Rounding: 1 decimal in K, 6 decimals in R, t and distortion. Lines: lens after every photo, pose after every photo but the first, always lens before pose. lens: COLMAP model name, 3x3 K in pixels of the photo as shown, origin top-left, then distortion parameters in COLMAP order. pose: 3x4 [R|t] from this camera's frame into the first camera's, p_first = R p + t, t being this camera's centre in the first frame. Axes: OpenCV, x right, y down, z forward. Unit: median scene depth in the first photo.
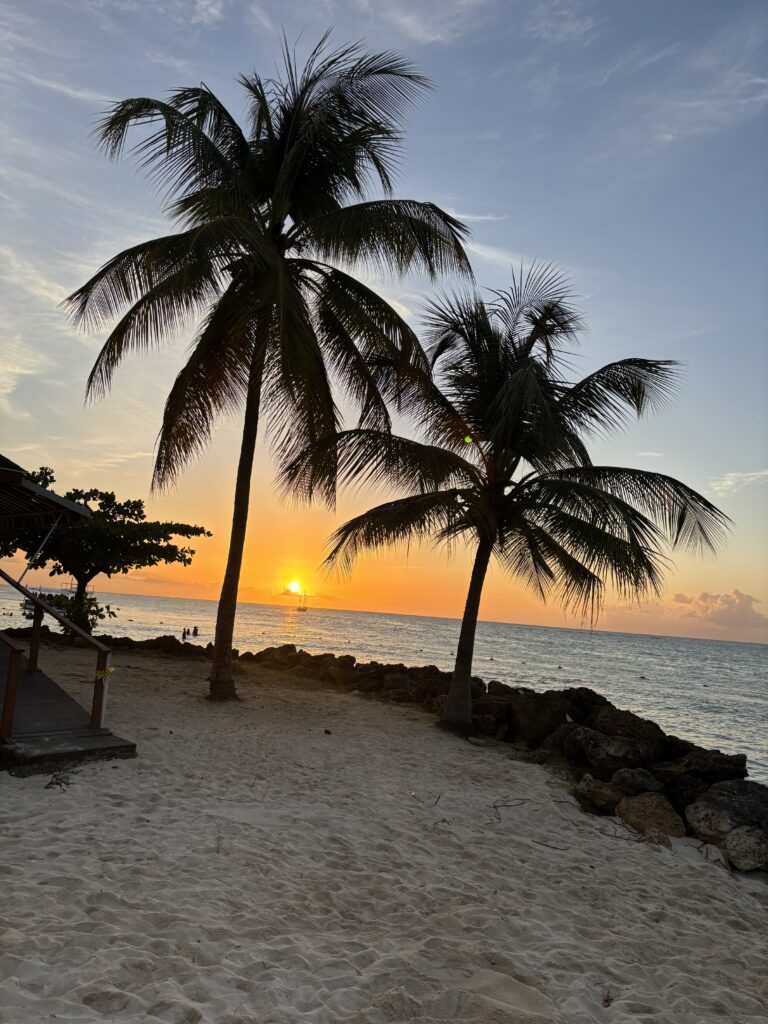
lens RADIAL K [[778.2, 0, 385.4], [0, 778.2, 507.2], [0, 0, 1]] dist [0.049271, -0.061555]
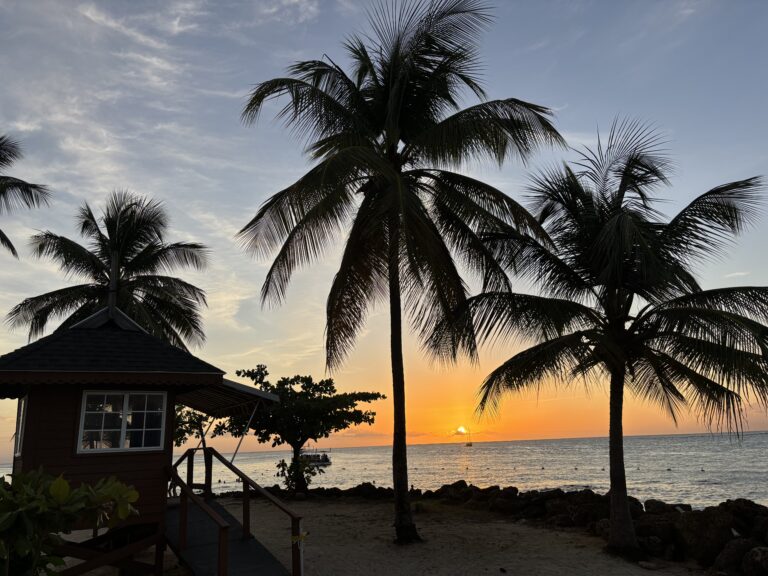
lens RADIAL K [[583.1, 0, 384.8], [0, 583.1, 292.8], [0, 0, 1]] dist [0.096673, -0.115815]
pose [[0.963161, -0.174727, -0.204430, 0.003670], [0.148234, 0.979202, -0.138531, -0.001592], [0.224383, 0.103125, 0.969029, 0.105709]]
